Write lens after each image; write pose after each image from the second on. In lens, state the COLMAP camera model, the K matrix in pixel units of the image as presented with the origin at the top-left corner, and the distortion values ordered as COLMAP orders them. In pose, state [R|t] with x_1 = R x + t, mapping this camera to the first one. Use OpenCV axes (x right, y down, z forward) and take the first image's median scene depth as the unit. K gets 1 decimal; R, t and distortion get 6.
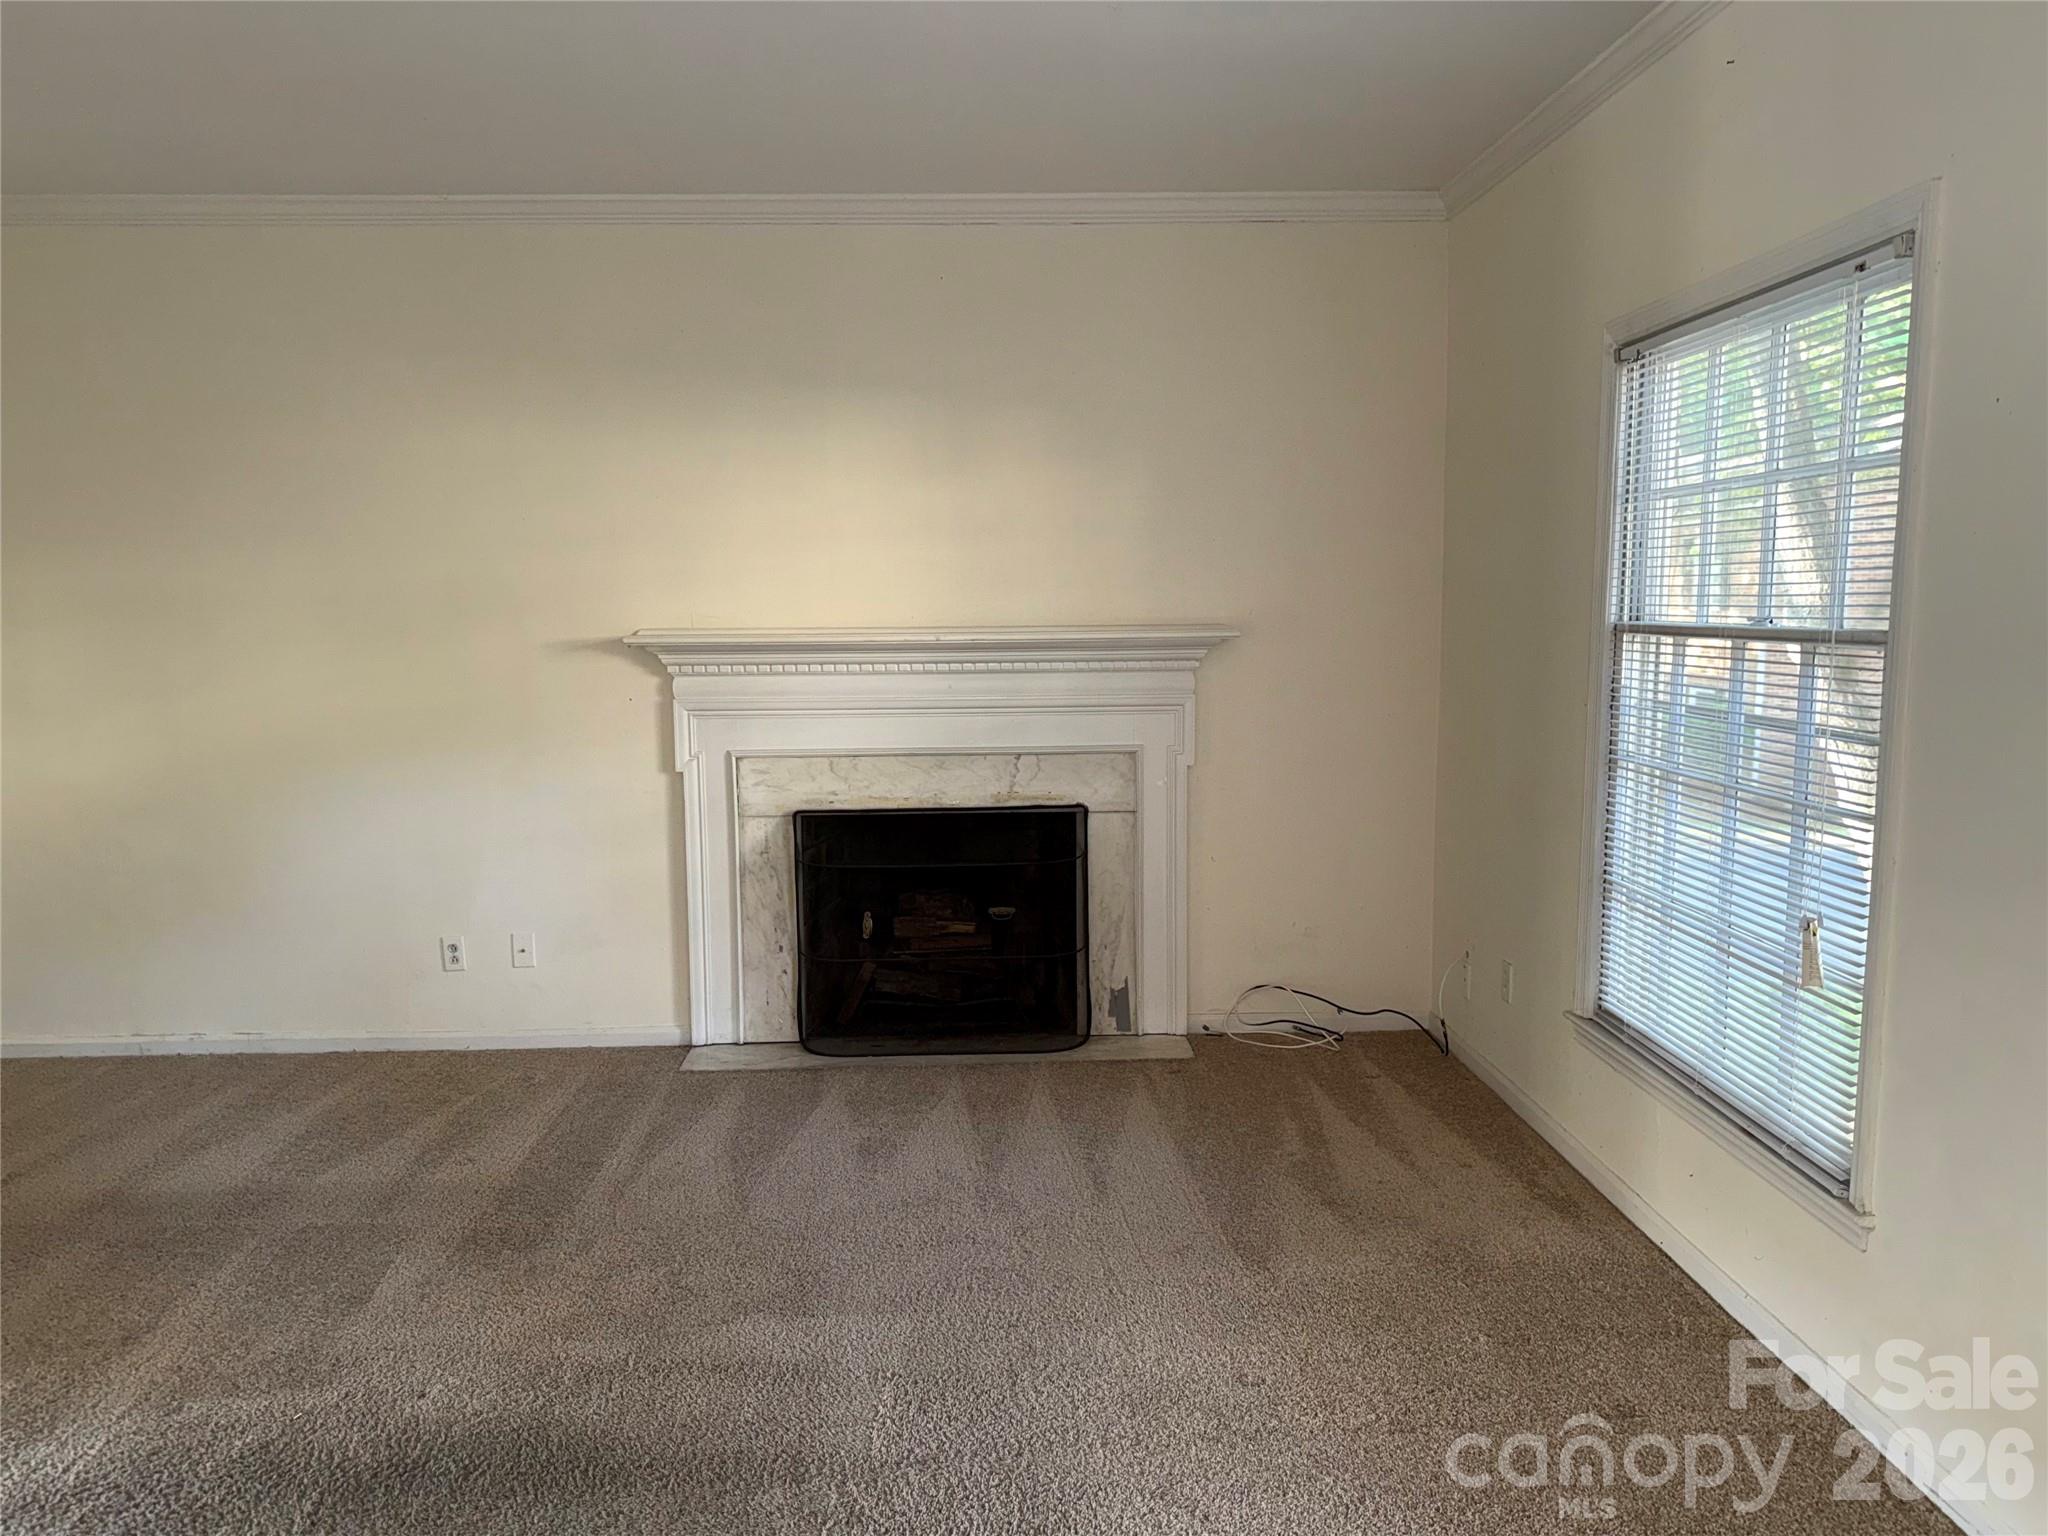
lens RADIAL K [[1437.5, 0, 1025.1], [0, 1437.5, 768.5], [0, 0, 1]] dist [0.003694, -0.062744]
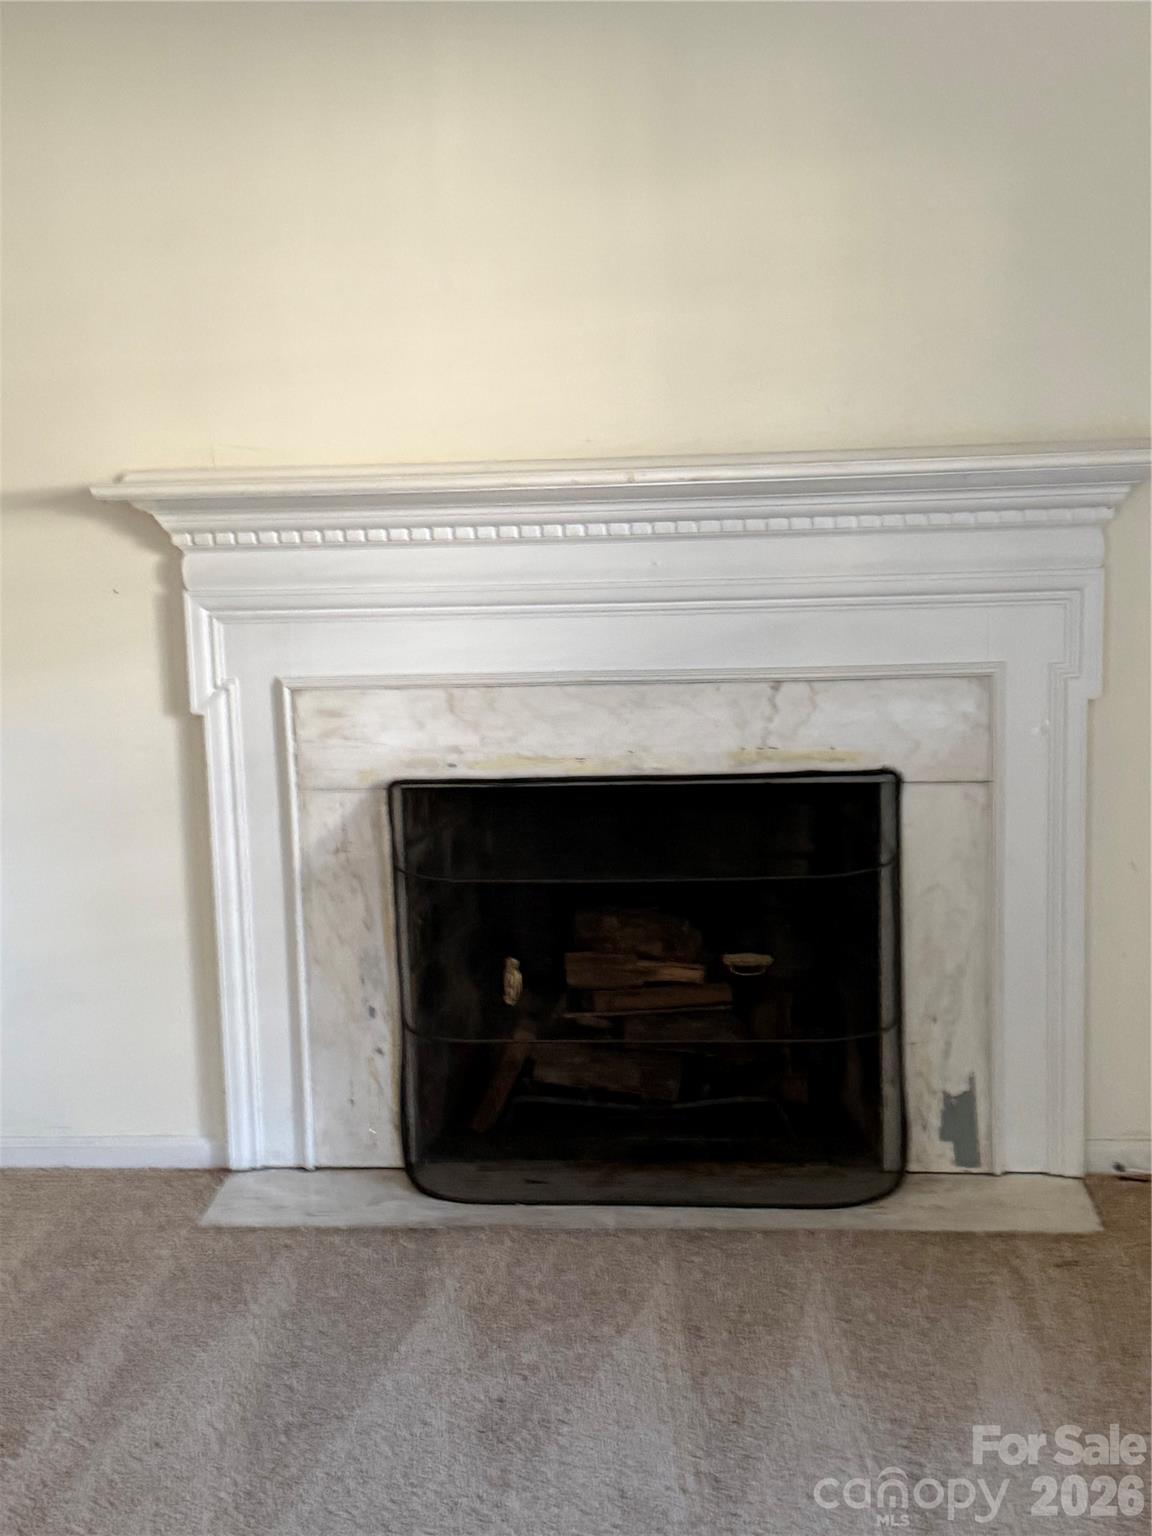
lens RADIAL K [[1923.8, 0, 542.9], [0, 1923.8, 754.1], [0, 0, 1]] dist [0.091174, 0.000000]
pose [[0.991239, -0.001454, -0.132074, 0.004244], [0.009029, 0.998346, 0.056773, -0.025016], [0.131773, -0.057468, 0.989613, 0.236602]]
